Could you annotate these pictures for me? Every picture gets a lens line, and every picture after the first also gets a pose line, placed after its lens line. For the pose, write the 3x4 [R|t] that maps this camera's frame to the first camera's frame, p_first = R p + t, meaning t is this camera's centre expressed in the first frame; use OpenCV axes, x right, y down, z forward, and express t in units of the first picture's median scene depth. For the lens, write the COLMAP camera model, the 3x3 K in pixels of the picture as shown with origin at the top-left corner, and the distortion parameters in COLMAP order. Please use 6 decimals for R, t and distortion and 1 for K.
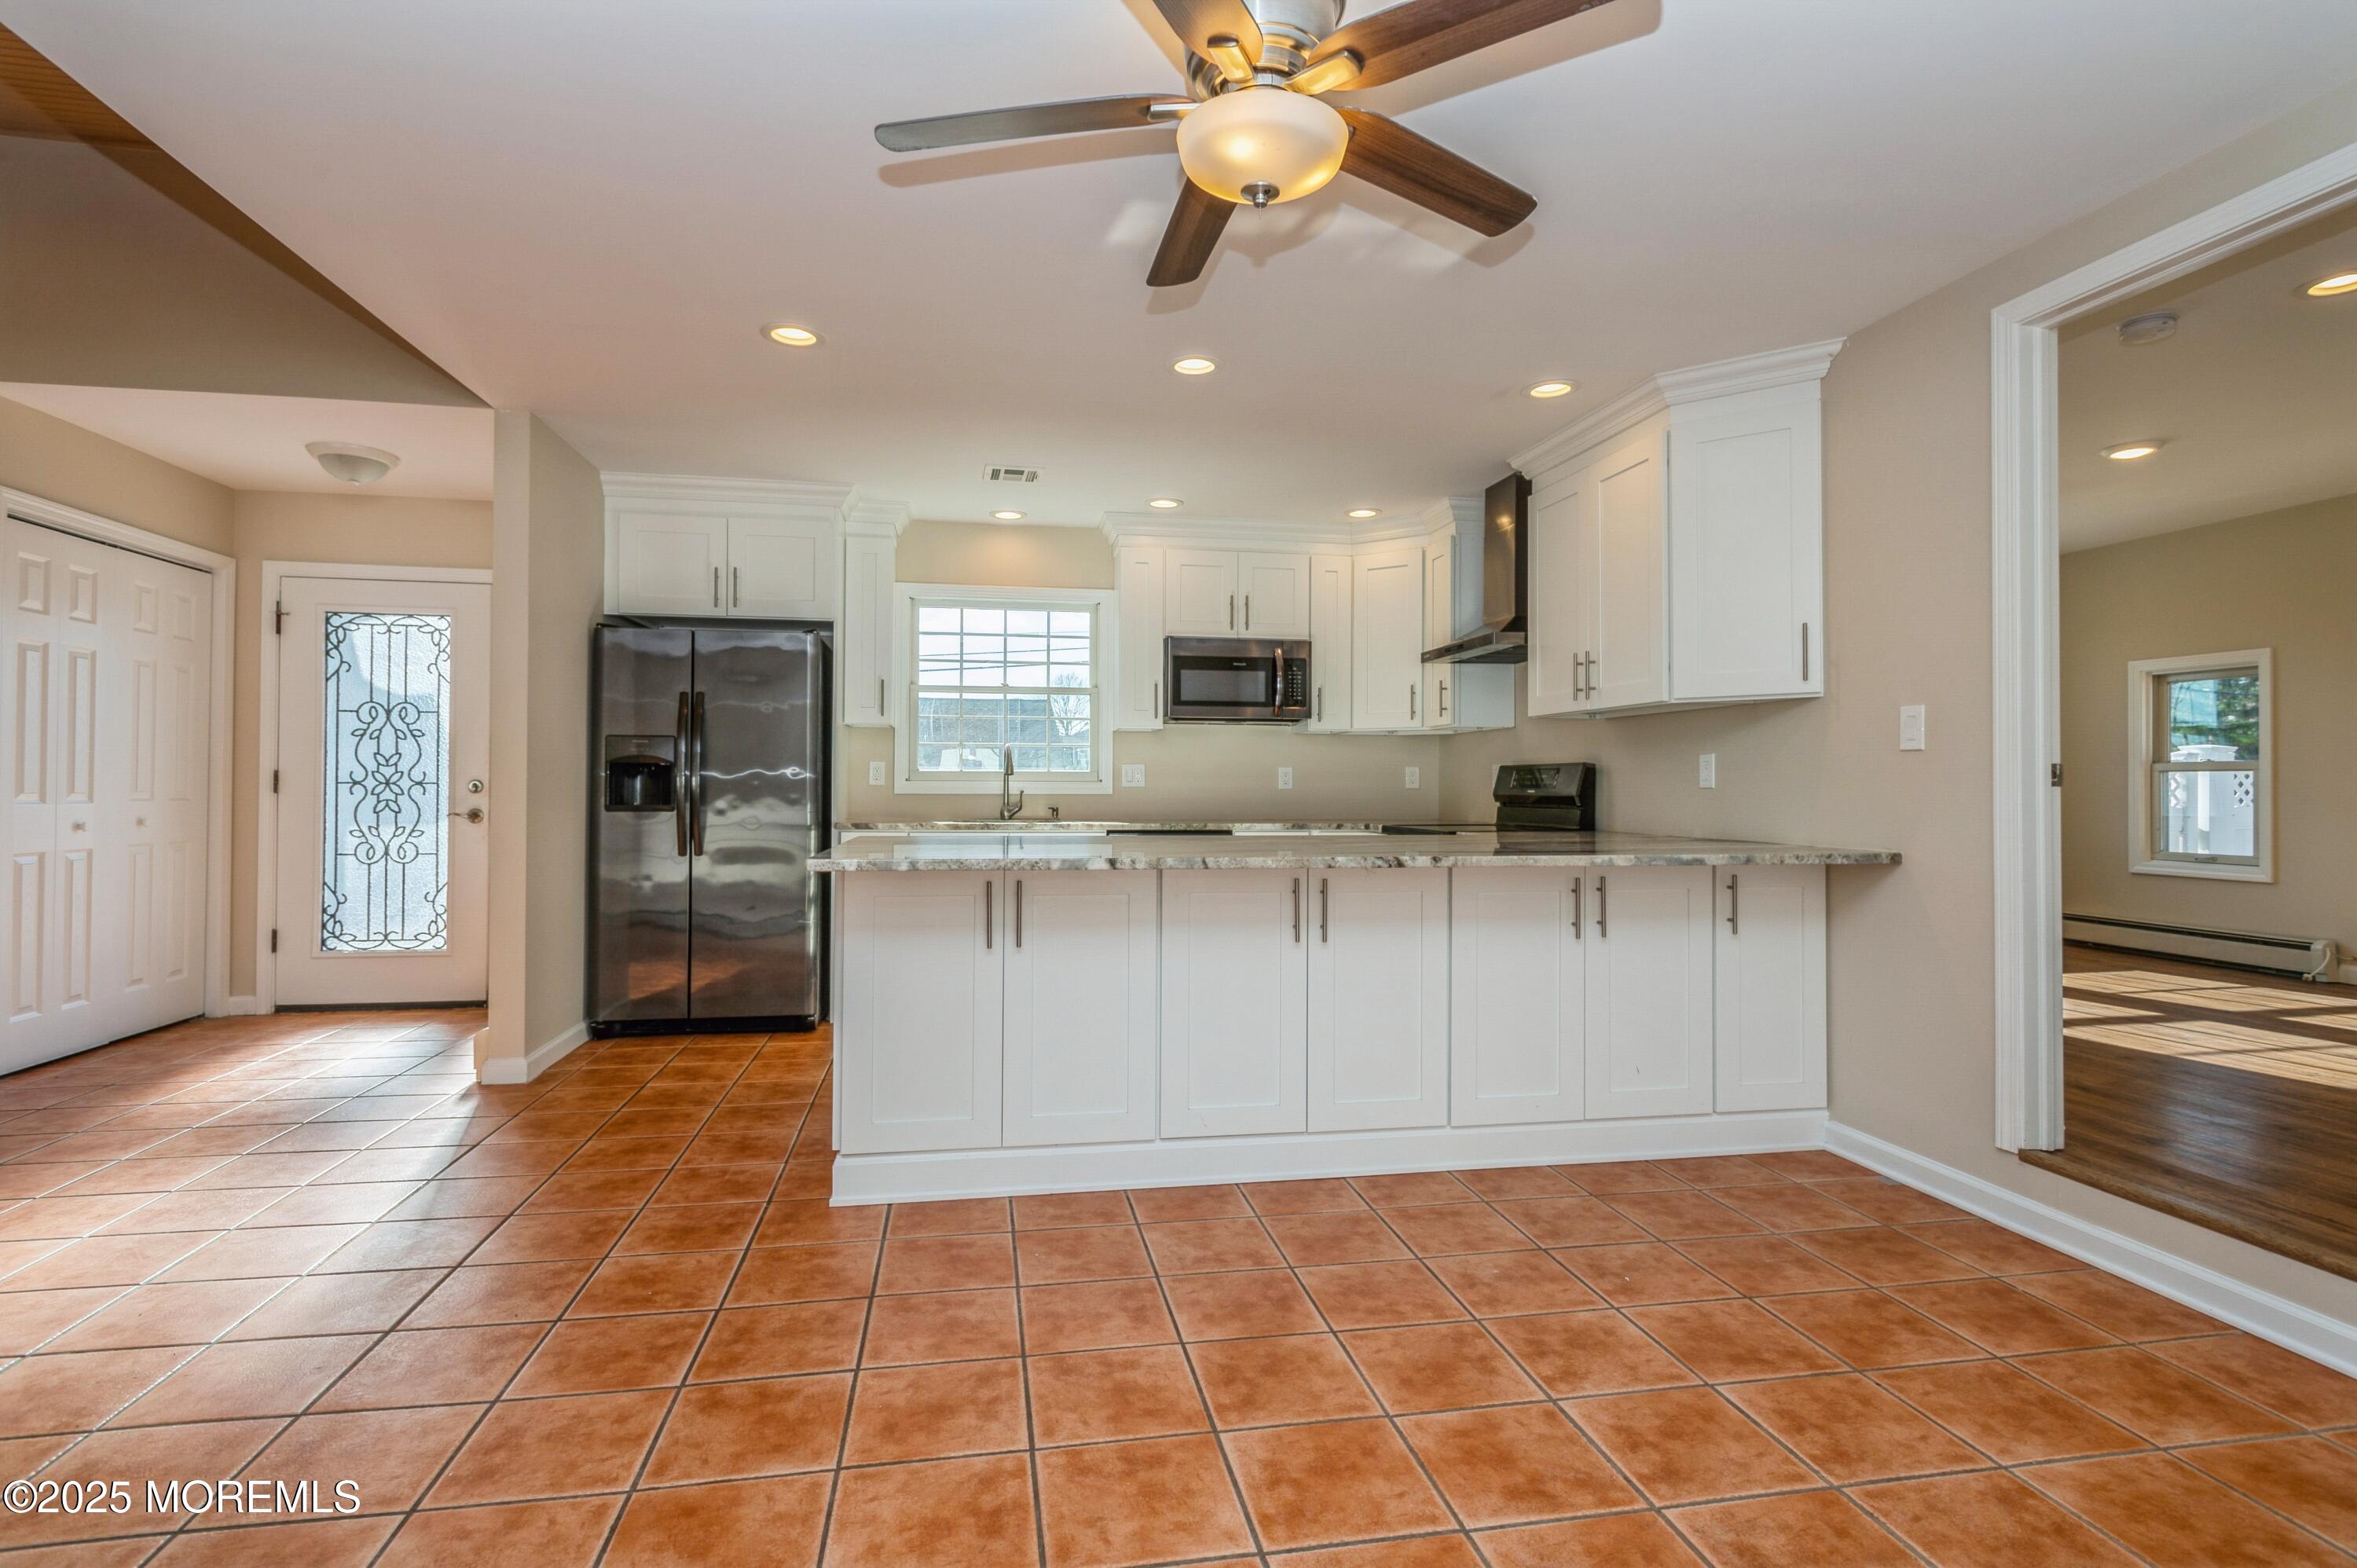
lens RADIAL K [[1131.2, 0, 1177.1], [0, 1131.2, 774.6], [0, 0, 1]] dist [0.003360, -0.001044]
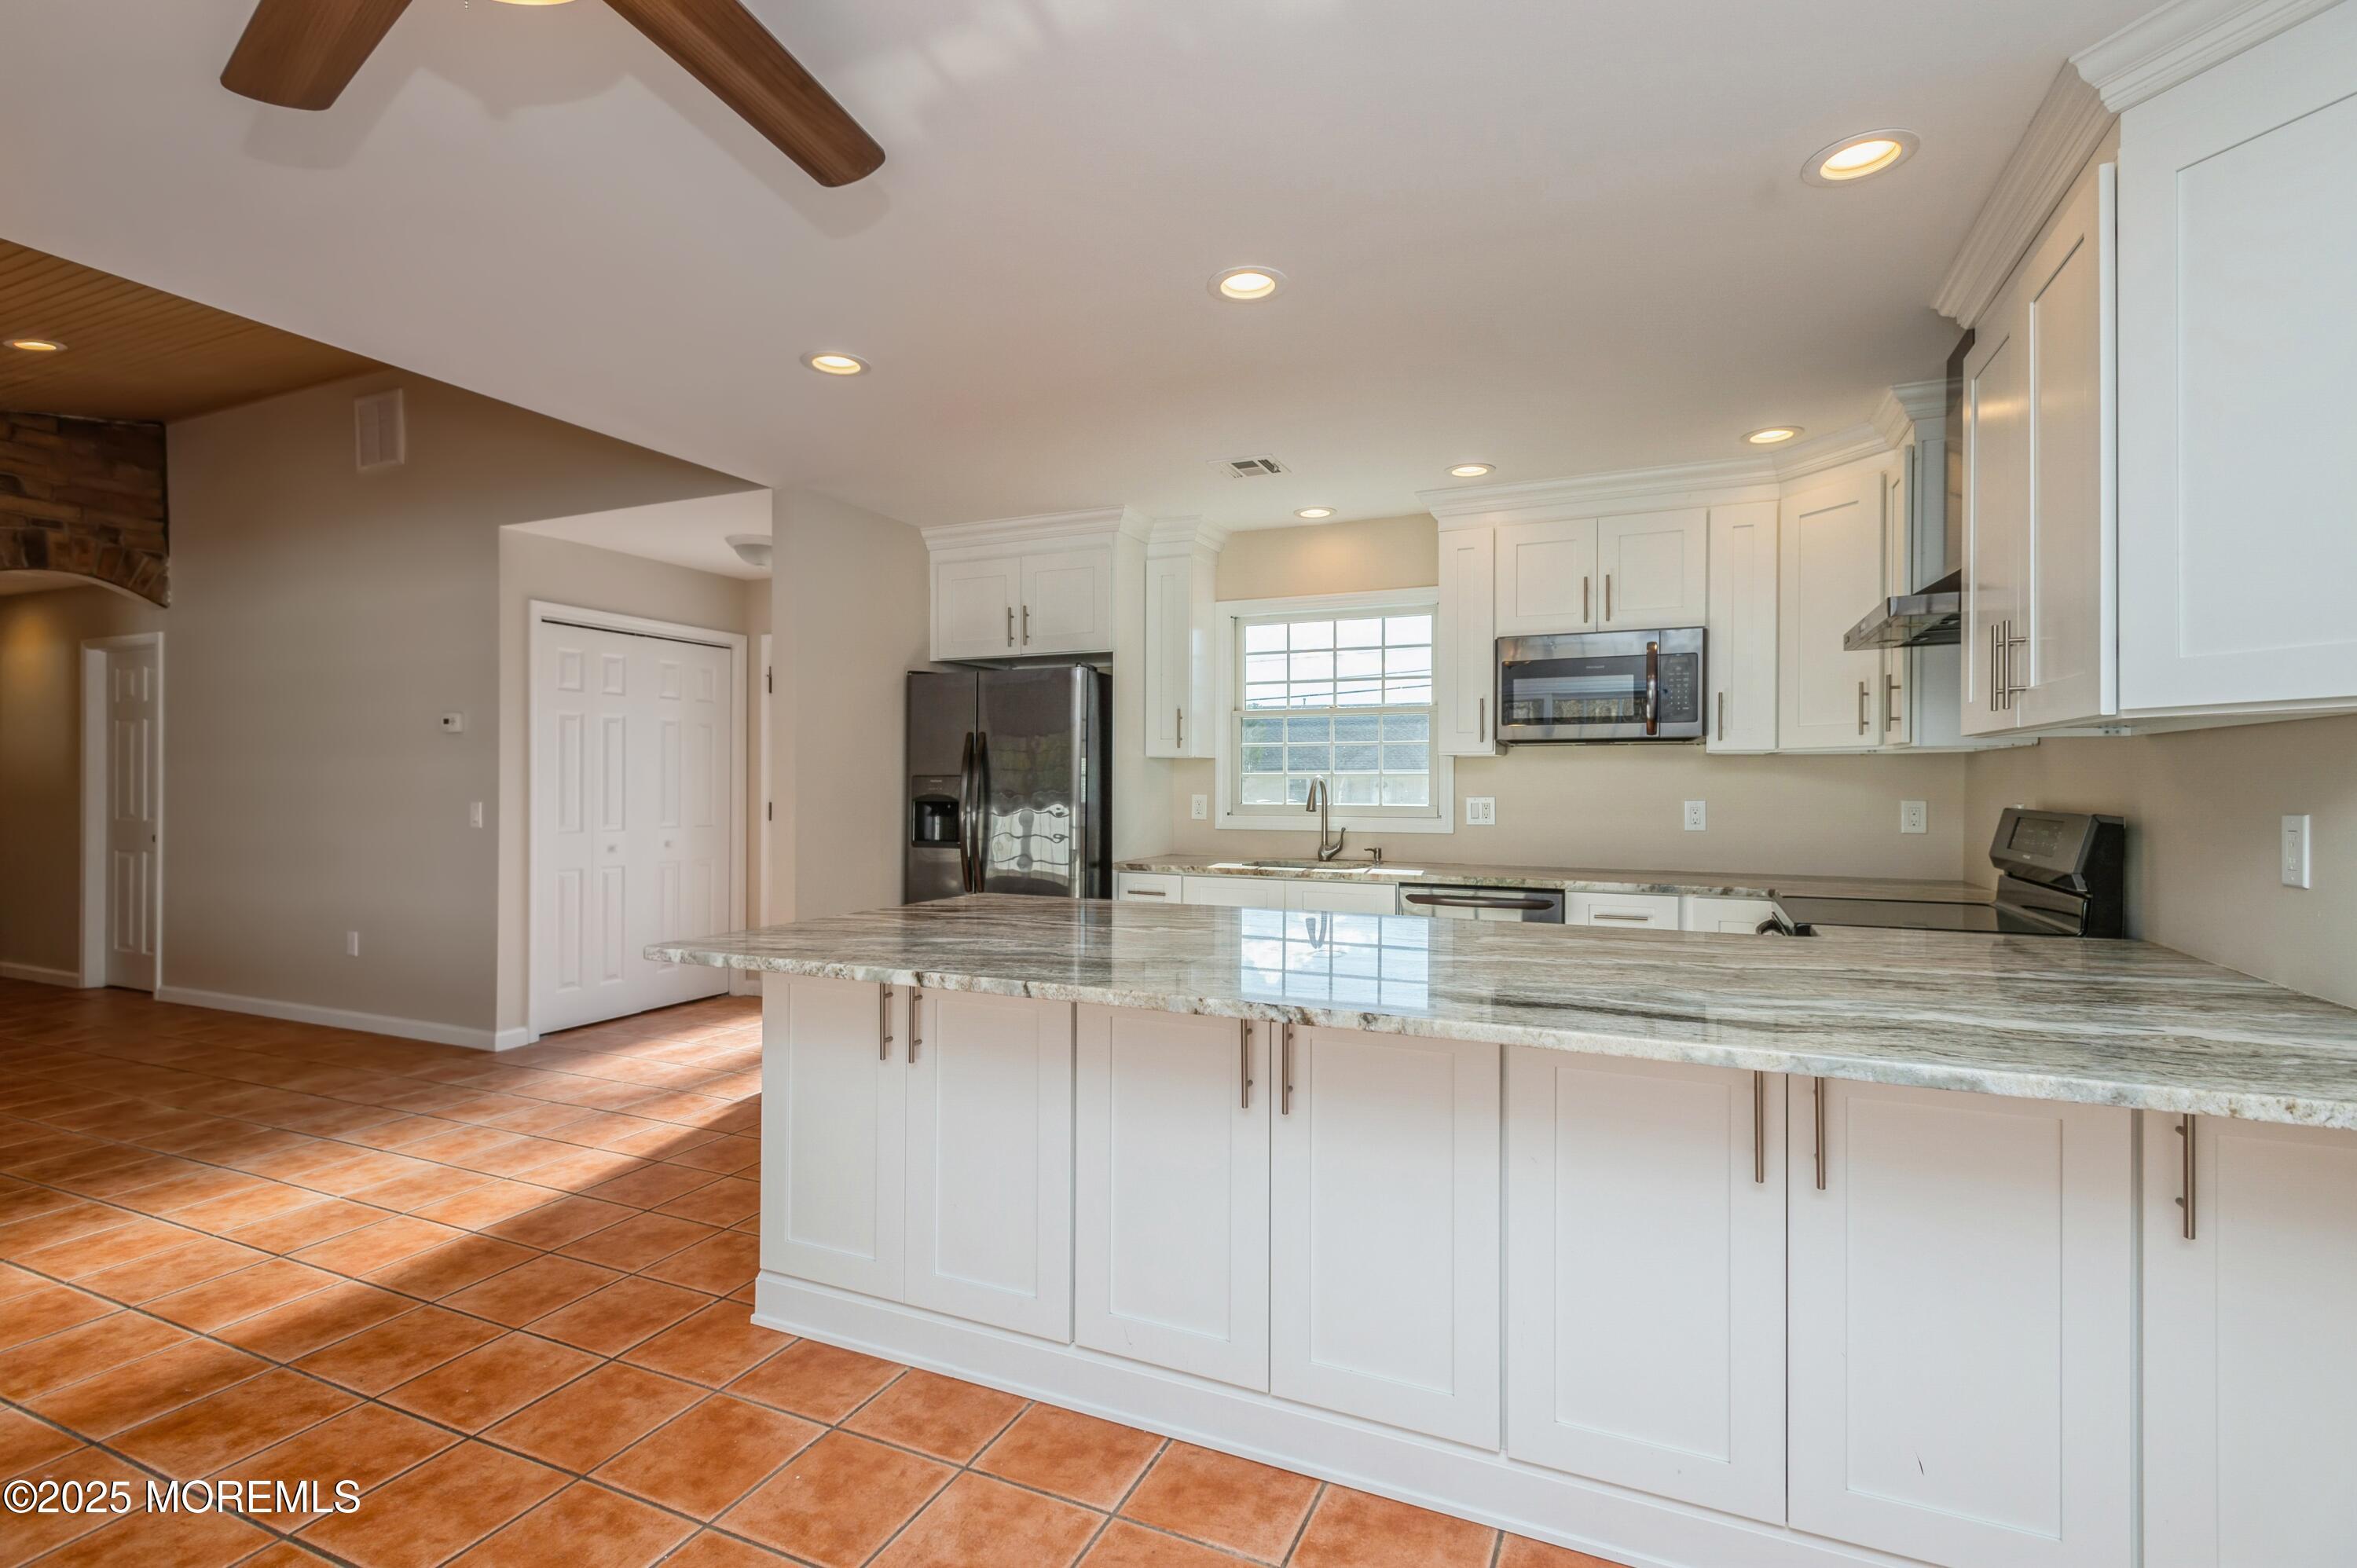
lens RADIAL K [[1097.9, 0, 1176.5], [0, 1097.9, 778.9], [0, 0, 1]] dist [0.007840, -0.000314]
pose [[0.823096, -0.004645, -0.567884, 0.276159], [0.007510, 0.999968, 0.002706, -0.031100], [0.567853, -0.006492, 0.823104, 0.273957]]
